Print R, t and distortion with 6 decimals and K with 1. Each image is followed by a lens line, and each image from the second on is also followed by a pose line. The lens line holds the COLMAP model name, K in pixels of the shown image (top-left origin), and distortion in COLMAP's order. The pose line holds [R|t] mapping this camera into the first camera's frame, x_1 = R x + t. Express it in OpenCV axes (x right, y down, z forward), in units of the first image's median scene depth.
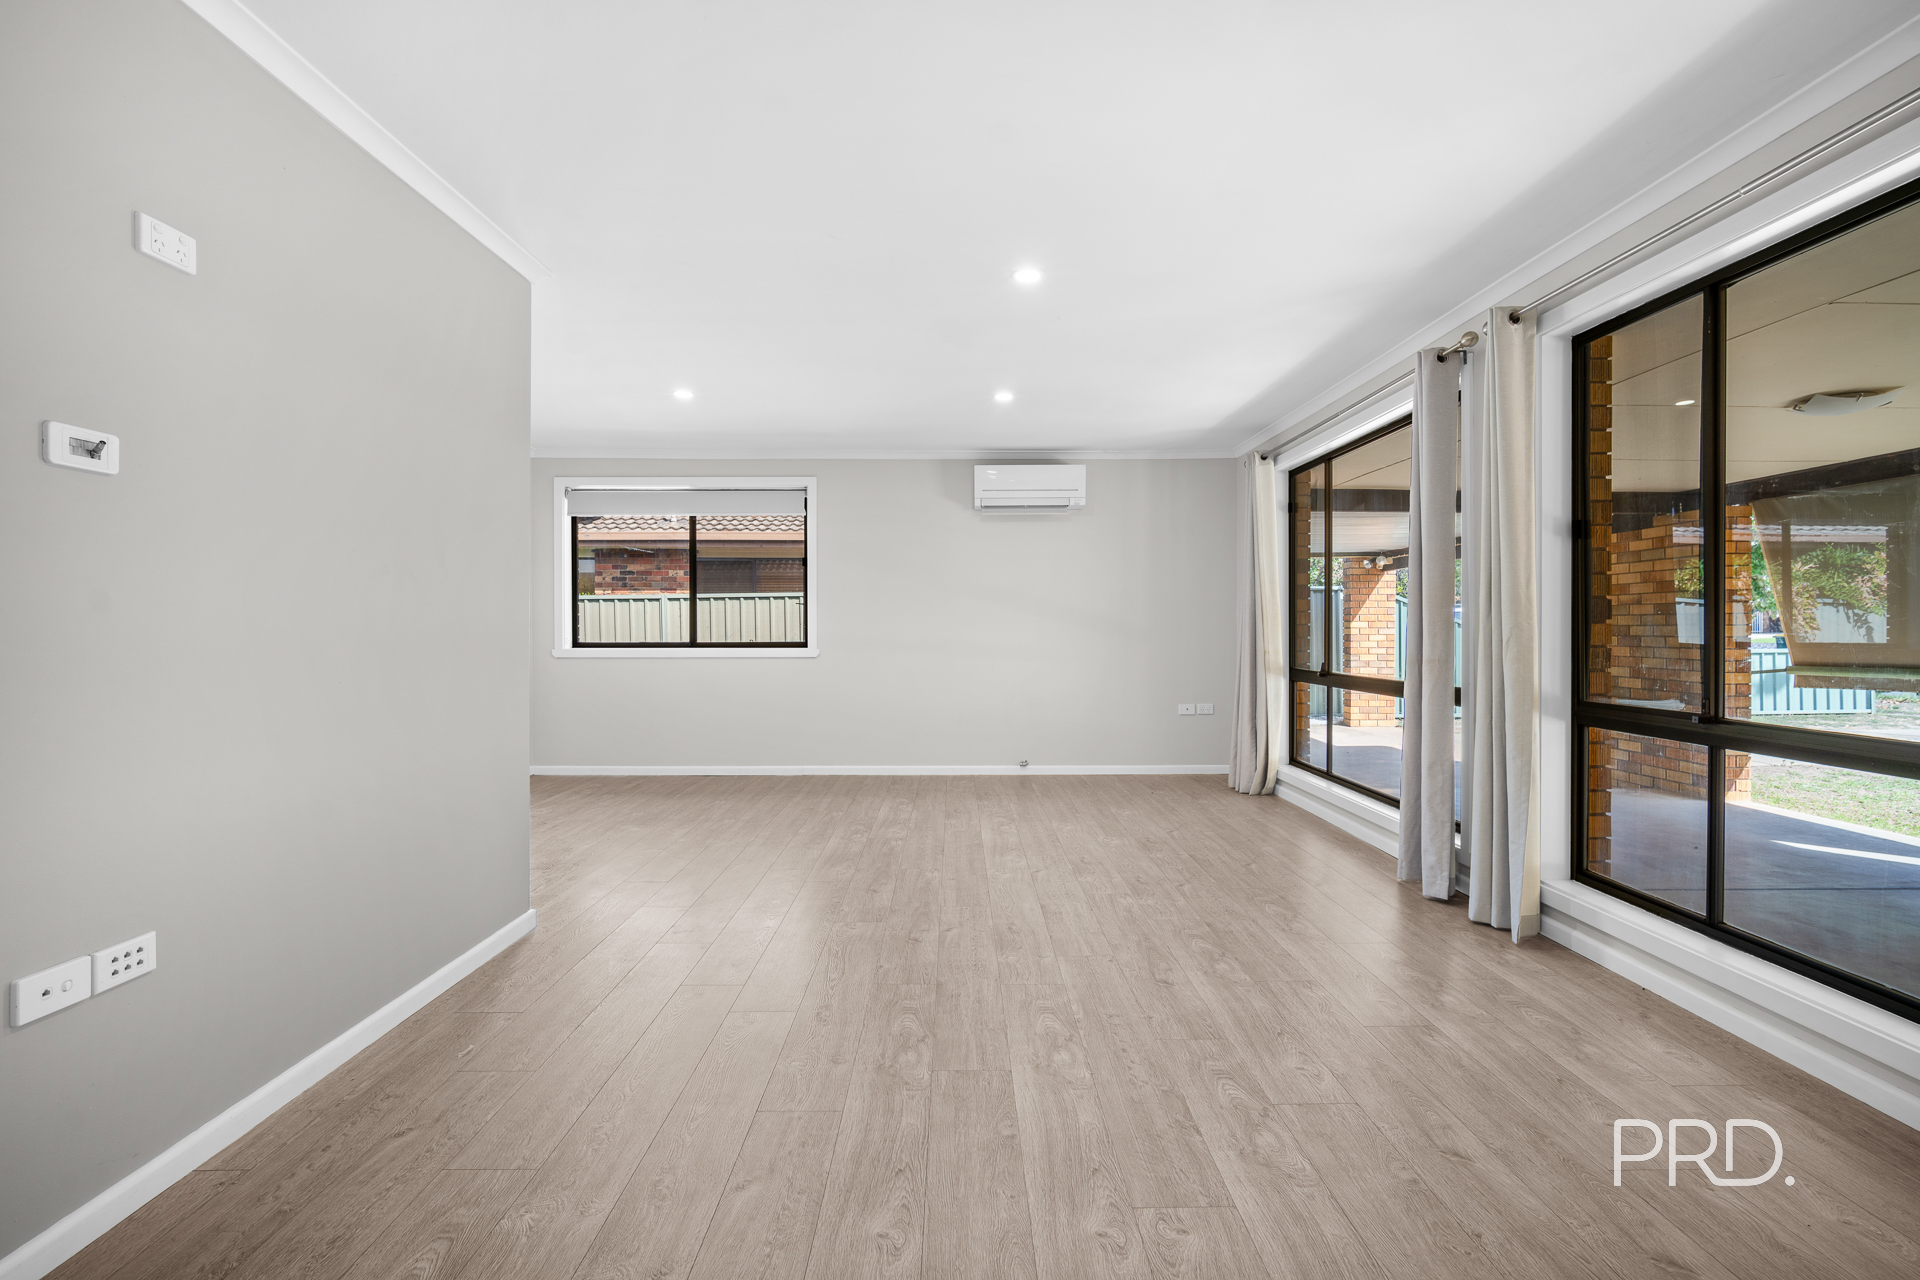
lens RADIAL K [[858.3, 0, 966.2], [0, 858.3, 639.1], [0, 0, 1]] dist [-0.005522, -0.000209]
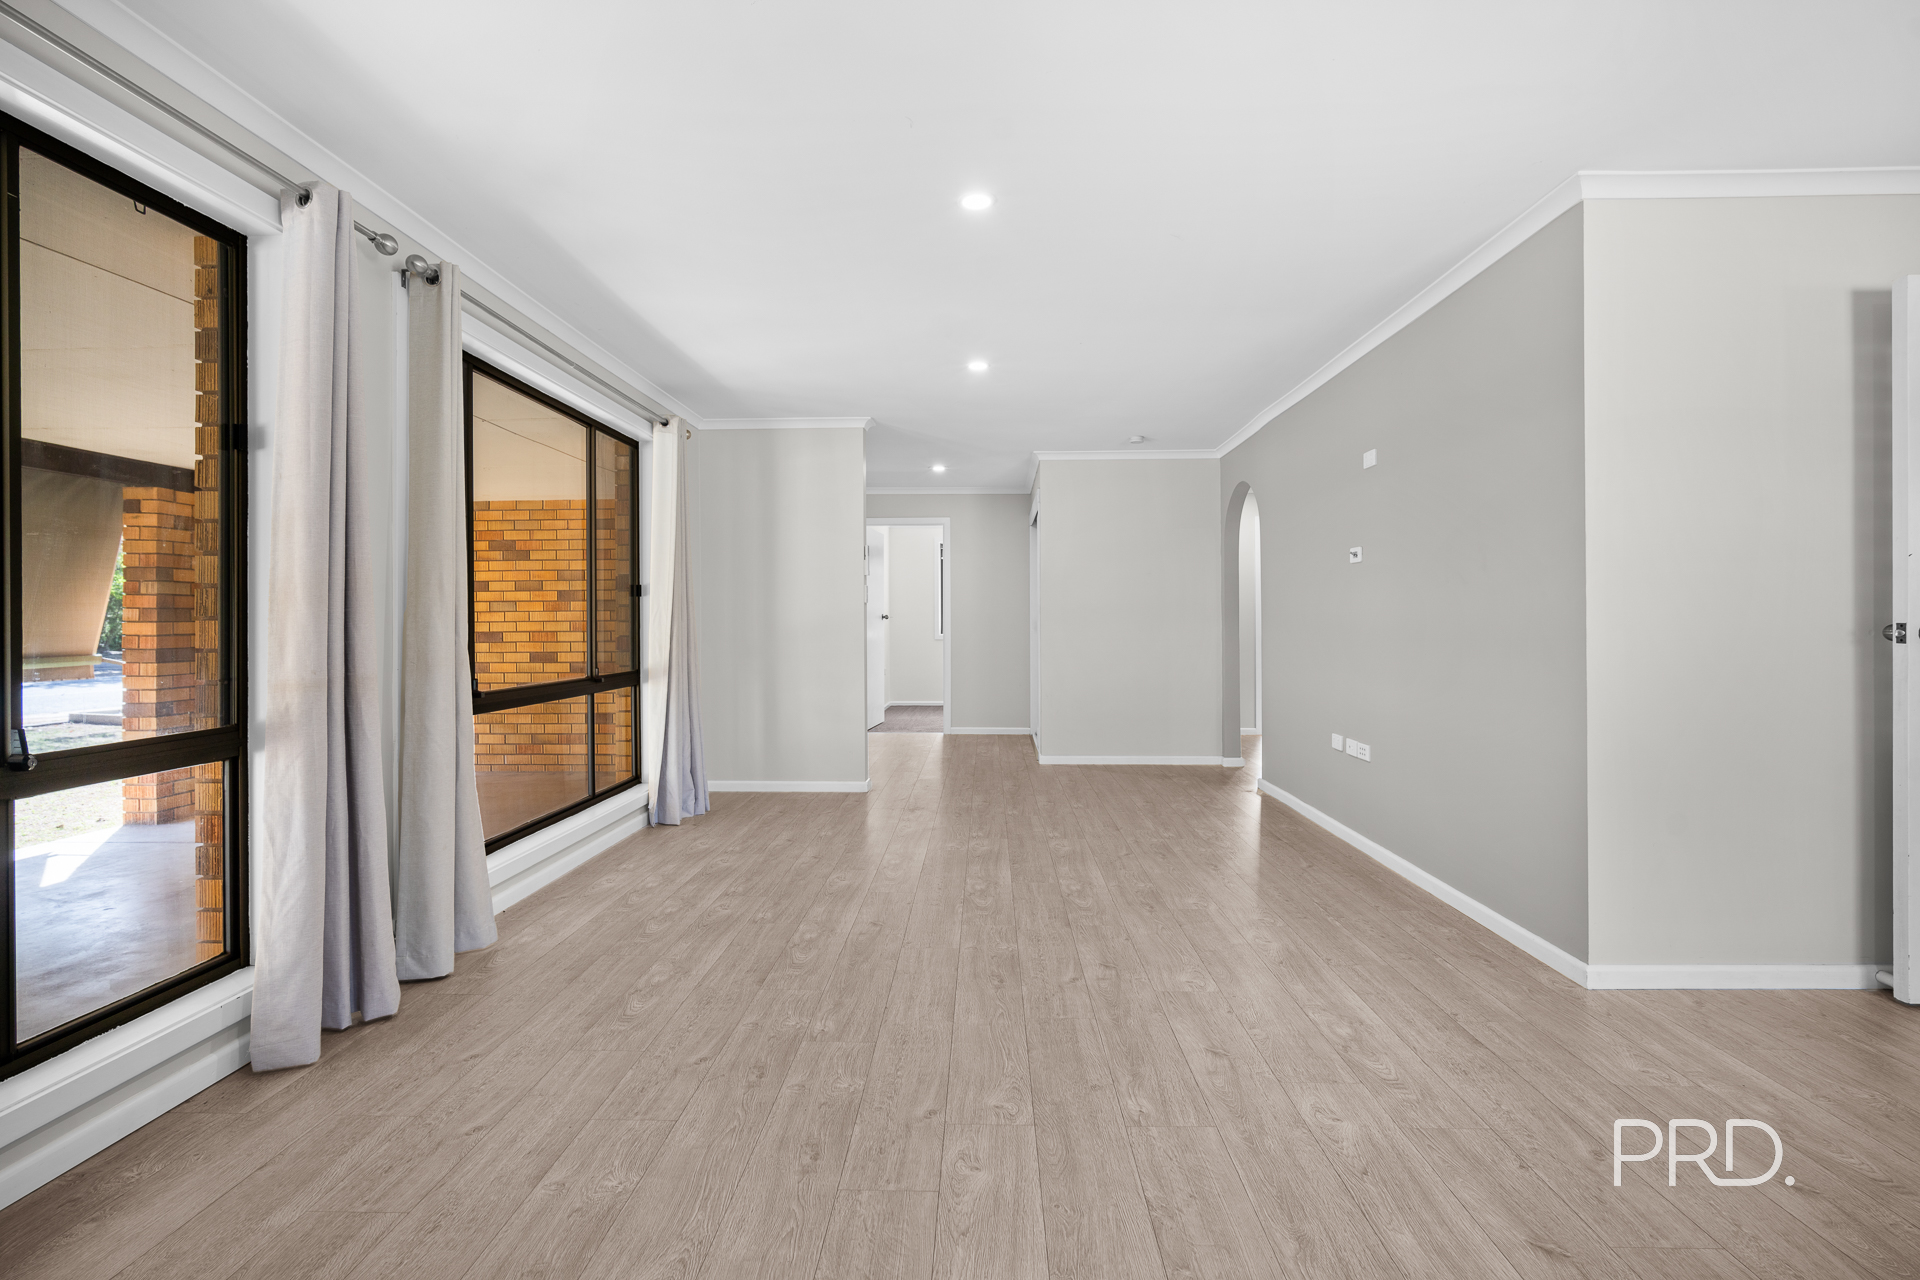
lens RADIAL K [[858.3, 0, 966.2], [0, 858.3, 639.1], [0, 0, 1]] dist [-0.005522, -0.000209]
pose [[-0.999292, 0.004253, 0.037387, 0.054885], [0.005567, 0.999368, 0.035105, -0.027359], [-0.037214, 0.035288, -0.998684, 1.906005]]
